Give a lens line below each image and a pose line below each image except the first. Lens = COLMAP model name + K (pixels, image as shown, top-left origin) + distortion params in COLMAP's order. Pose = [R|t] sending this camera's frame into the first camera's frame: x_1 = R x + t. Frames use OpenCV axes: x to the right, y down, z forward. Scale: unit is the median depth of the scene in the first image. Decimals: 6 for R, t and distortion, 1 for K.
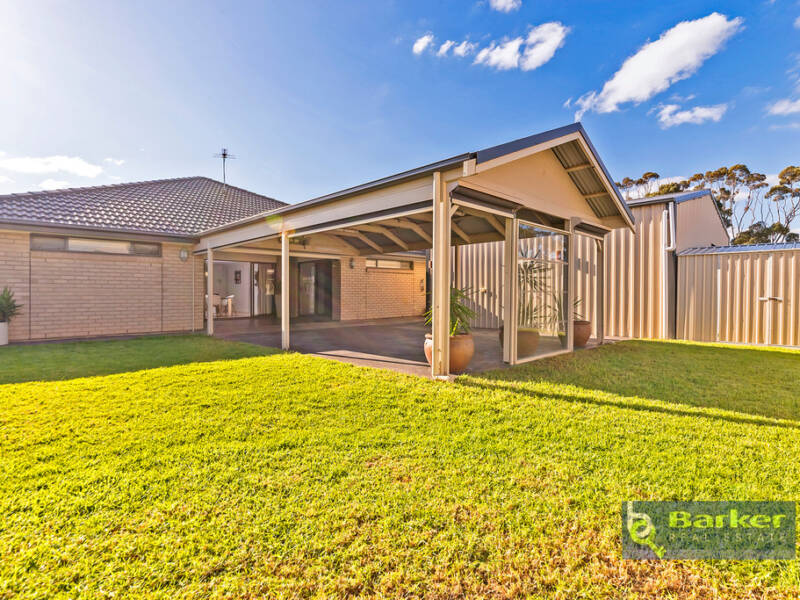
lens RADIAL K [[403.6, 0, 400.3], [0, 403.6, 299.9], [0, 0, 1]] dist [0.000773, -0.003778]
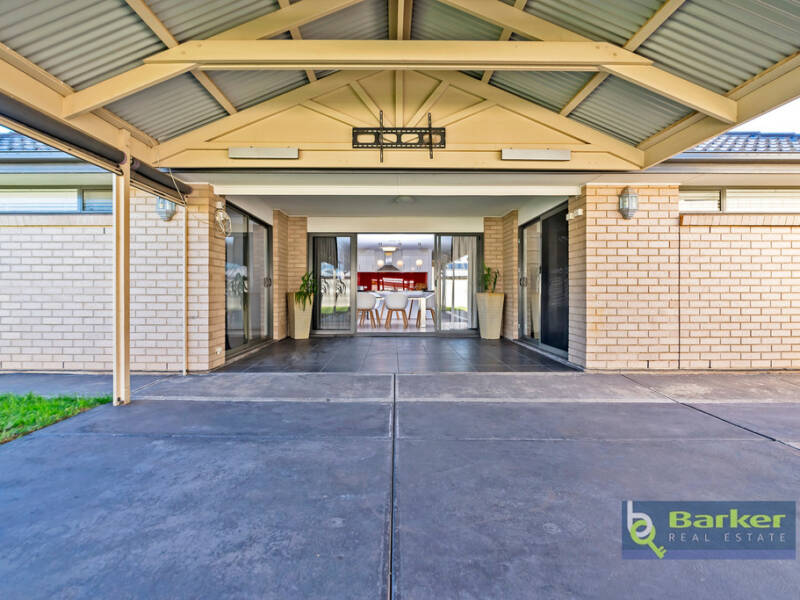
lens RADIAL K [[403.6, 0, 400.6], [0, 403.6, 294.1], [0, 0, 1]] dist [0.000773, -0.003778]
pose [[0.718445, 0.009786, -0.695515, -0.017538], [-0.011220, 0.999934, 0.002478, -0.011846], [0.695493, 0.006023, 0.718508, 0.644542]]
